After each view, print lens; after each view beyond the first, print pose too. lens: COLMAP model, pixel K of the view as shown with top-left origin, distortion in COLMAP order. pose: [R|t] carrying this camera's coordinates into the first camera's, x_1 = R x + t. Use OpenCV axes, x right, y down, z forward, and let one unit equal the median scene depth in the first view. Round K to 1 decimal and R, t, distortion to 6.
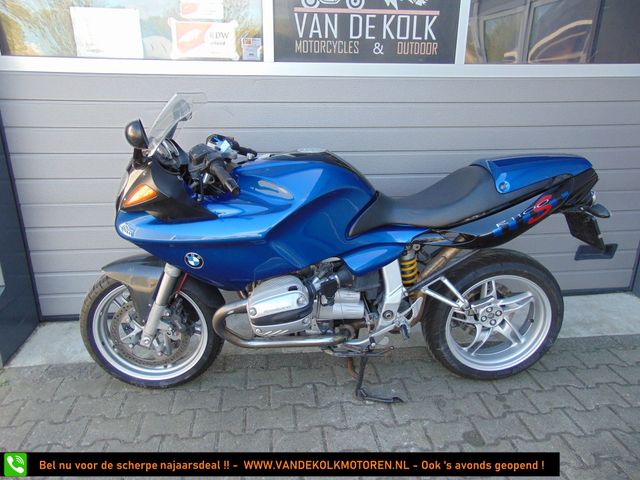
lens RADIAL K [[476.3, 0, 319.8], [0, 476.3, 240.5], [0, 0, 1]] dist [-0.015608, 0.053653]
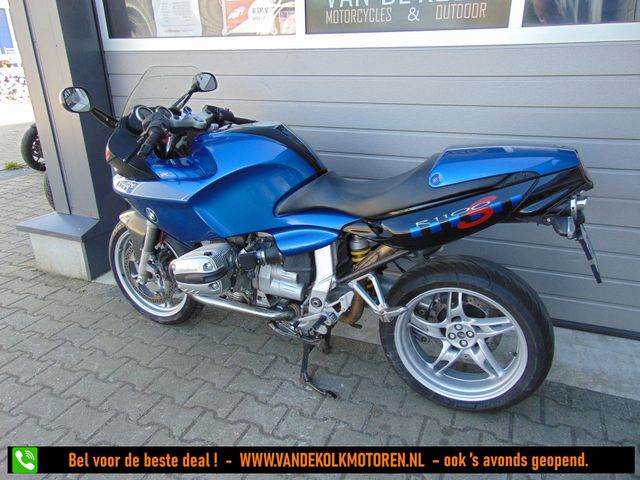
lens RADIAL K [[476.3, 0, 321.0], [0, 476.3, 240.8], [0, 0, 1]] dist [-0.015608, 0.053653]
pose [[0.871458, 0.161148, -0.463241, 0.472906], [-0.139999, 0.986918, 0.079951, -0.034727], [0.470065, -0.004820, 0.882619, 0.138131]]
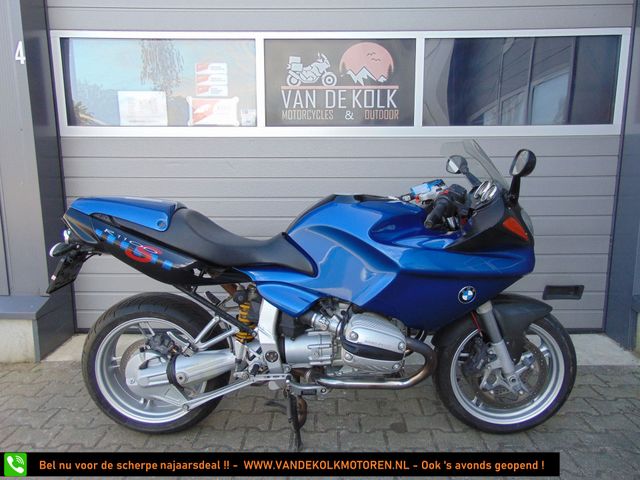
lens RADIAL K [[476.3, 0, 319.8], [0, 476.3, 241.8], [0, 0, 1]] dist [-0.015608, 0.053653]
pose [[0.991178, 0.012054, -0.131986, 0.225097], [-0.033395, 0.986439, -0.160692, 0.131765], [0.128260, 0.163683, 0.978140, -0.181833]]
